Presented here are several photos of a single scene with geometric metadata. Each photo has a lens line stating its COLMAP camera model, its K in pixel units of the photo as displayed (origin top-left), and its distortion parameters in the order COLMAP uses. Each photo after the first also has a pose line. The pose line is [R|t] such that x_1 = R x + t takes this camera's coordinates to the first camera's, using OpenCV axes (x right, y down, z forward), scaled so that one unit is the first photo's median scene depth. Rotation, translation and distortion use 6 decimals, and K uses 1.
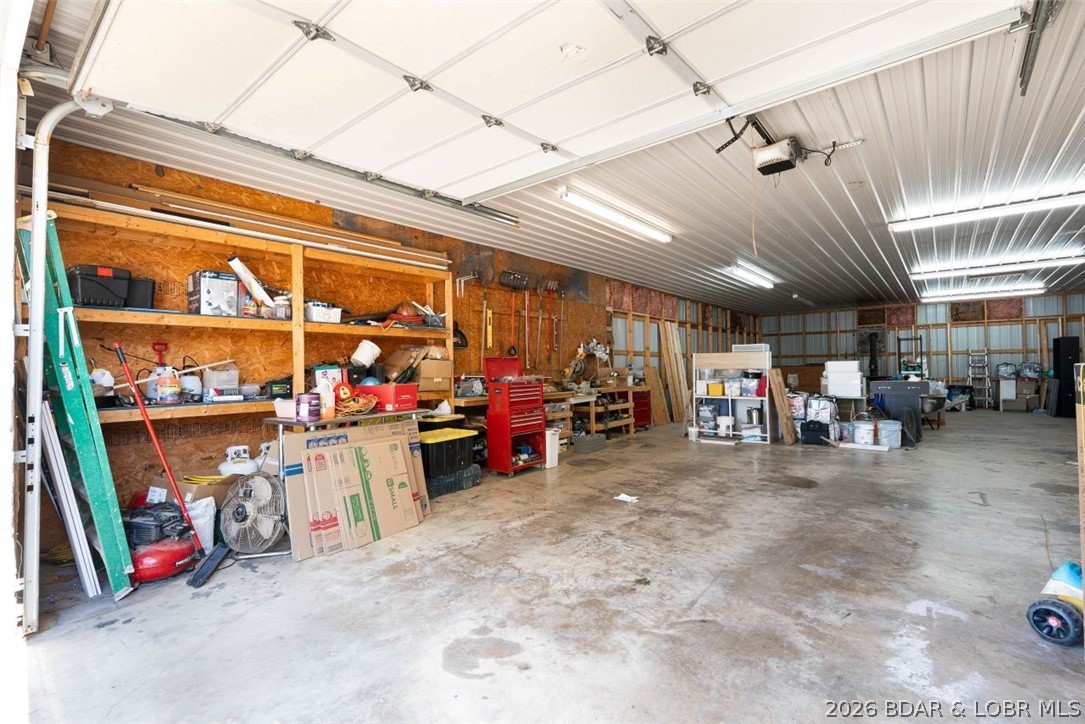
lens RADIAL K [[491.3, 0, 543.1], [0, 491.3, 366.0], [0, 0, 1]] dist [0.002264, -0.008369]
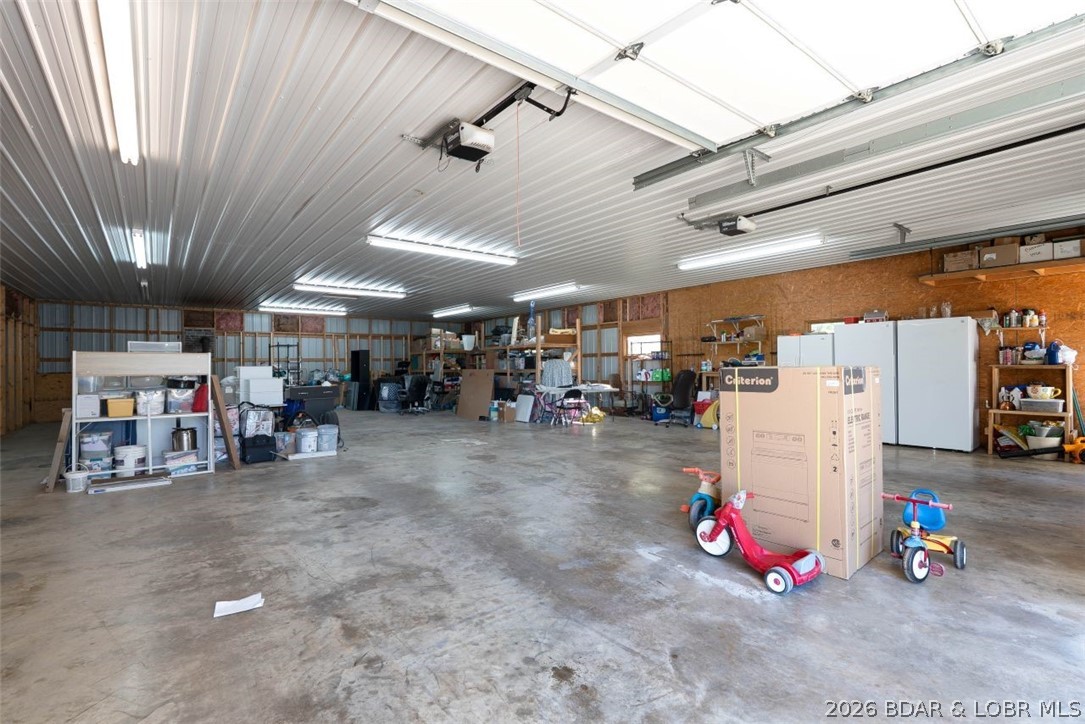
lens RADIAL K [[491.3, 0, 543.1], [0, 491.3, 366.0], [0, 0, 1]] dist [0.002264, -0.008369]
pose [[0.208121, 0.011053, 0.978041, -0.367701], [0.002736, 0.999926, -0.011883, 0.003407], [-0.978099, 0.005149, 0.208075, 0.644406]]
